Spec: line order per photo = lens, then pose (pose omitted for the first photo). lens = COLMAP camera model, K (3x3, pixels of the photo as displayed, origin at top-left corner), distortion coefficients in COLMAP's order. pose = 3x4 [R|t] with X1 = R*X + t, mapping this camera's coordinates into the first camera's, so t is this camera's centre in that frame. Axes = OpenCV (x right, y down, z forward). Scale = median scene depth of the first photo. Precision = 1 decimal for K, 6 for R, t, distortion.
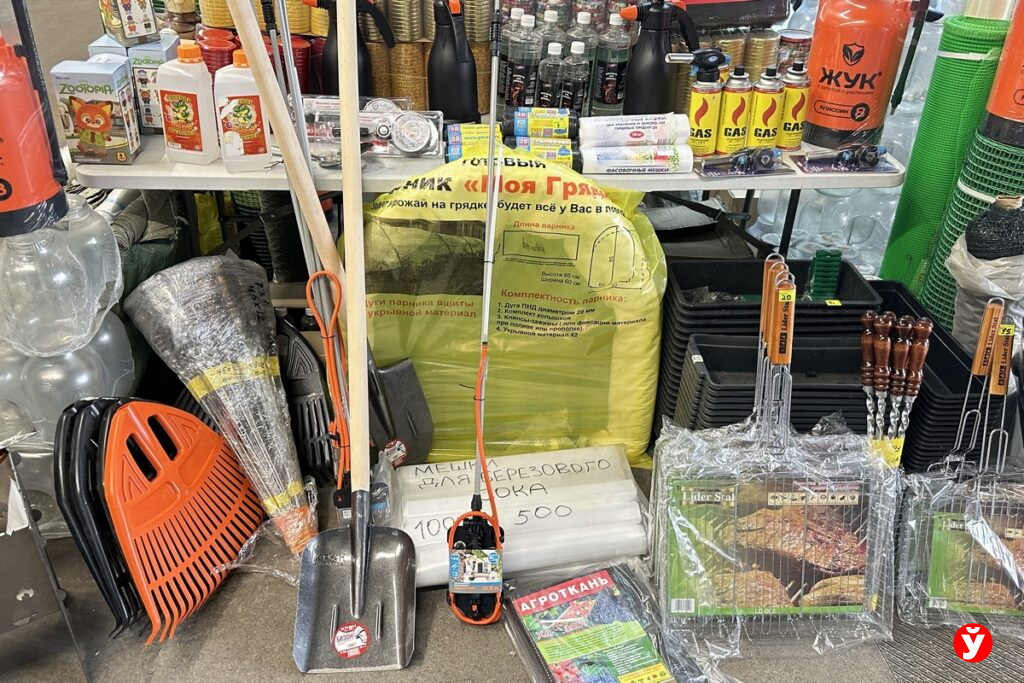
lens RADIAL K [[810.2, 0, 512.3], [0, 810.2, 347.7], [0, 0, 1]] dist [0.039380, -0.022027]
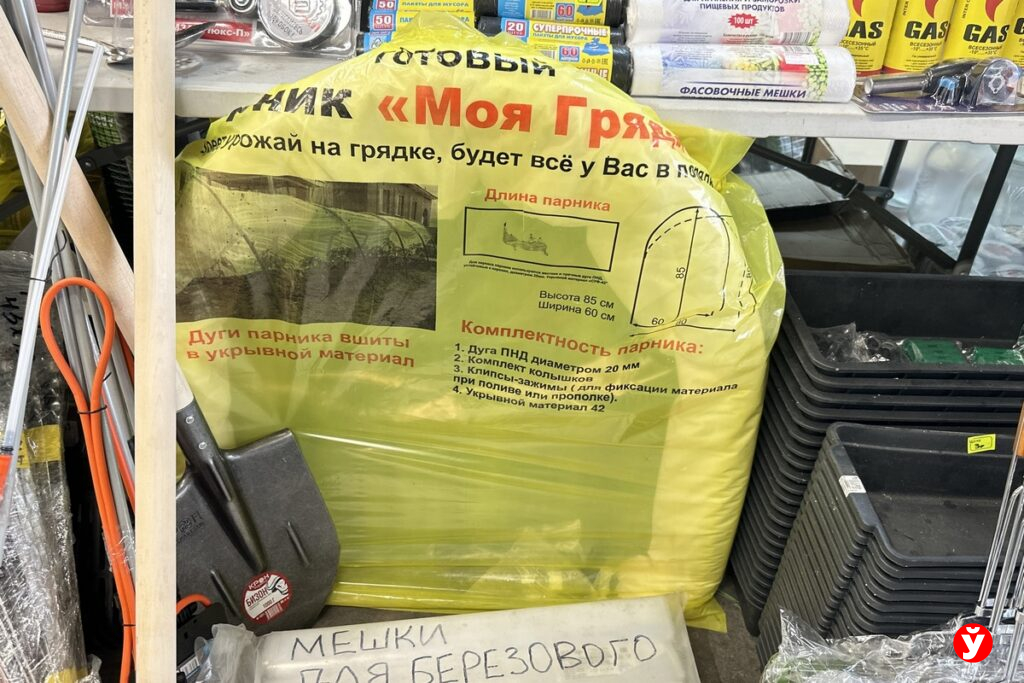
lens RADIAL K [[810.2, 0, 510.8], [0, 810.2, 334.6], [0, 0, 1]] dist [0.039380, -0.022027]
pose [[0.998937, 0.041206, -0.020667, 0.029190], [-0.040550, 0.998689, 0.031230, -0.080480], [0.021927, -0.030359, 0.999299, 0.489971]]
